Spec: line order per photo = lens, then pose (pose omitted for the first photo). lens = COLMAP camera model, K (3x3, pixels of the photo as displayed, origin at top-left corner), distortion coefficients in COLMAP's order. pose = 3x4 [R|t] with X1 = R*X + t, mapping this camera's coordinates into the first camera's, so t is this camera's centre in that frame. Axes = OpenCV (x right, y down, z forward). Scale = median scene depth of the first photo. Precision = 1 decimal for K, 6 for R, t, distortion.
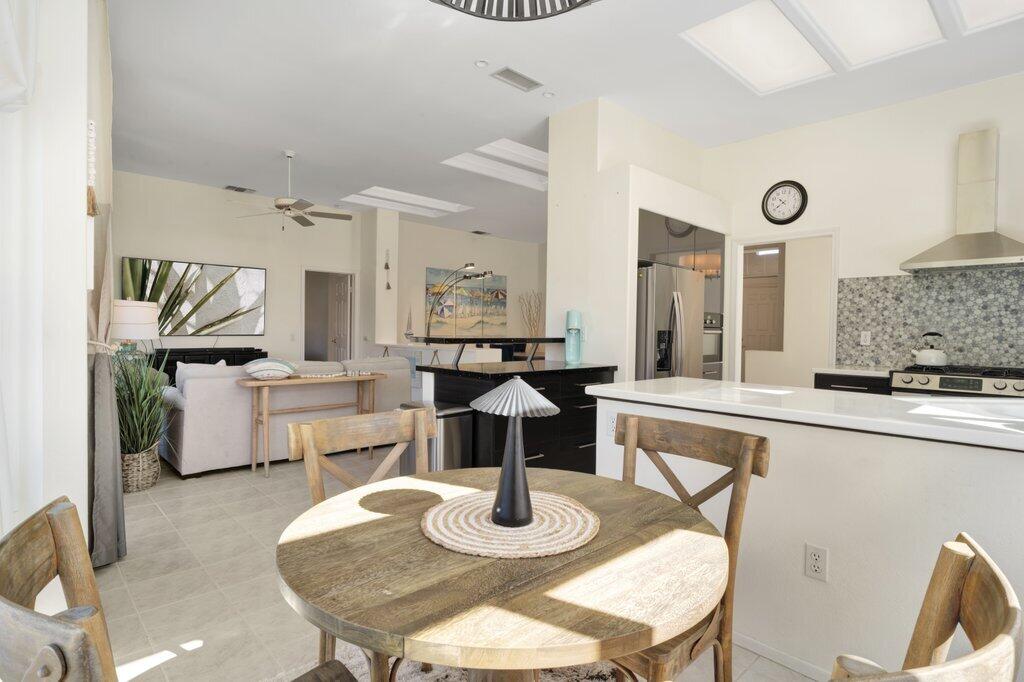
lens RADIAL K [[526.8, 0, 509.6], [0, 526.8, 339.2], [0, 0, 1]] dist [-0.001291, 0.000065]
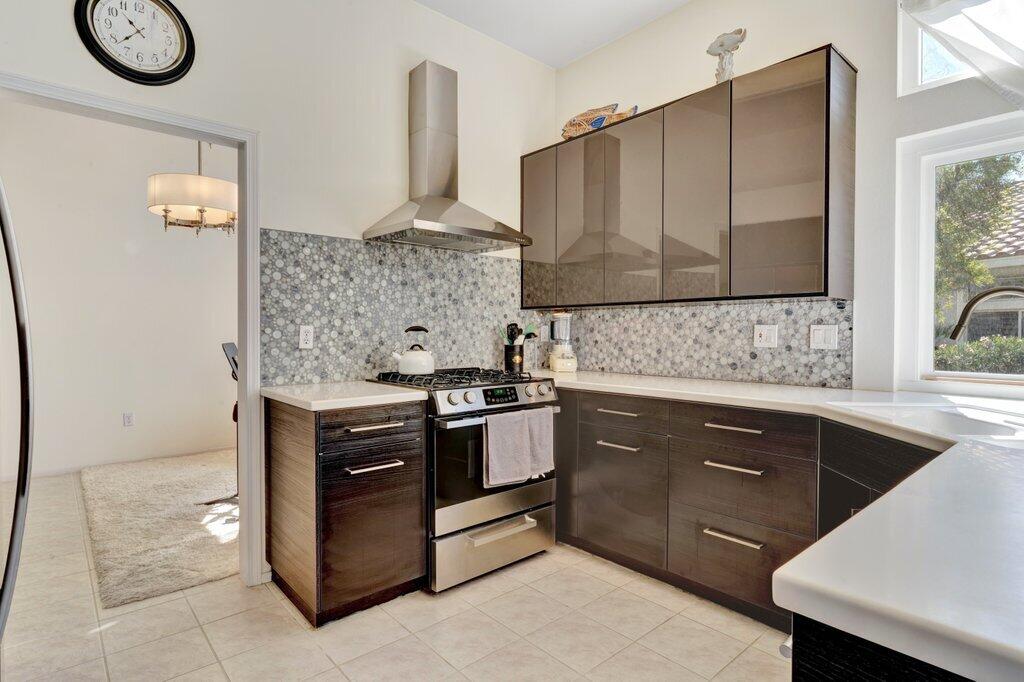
lens RADIAL K [[526.8, 0, 509.6], [0, 526.8, 339.2], [0, 0, 1]] dist [-0.001291, 0.000065]
pose [[0.034478, -0.030072, 0.998953, 0.097292], [0.016304, 0.999431, 0.029523, -0.013506], [-0.999272, 0.015269, 0.034949, 0.777938]]
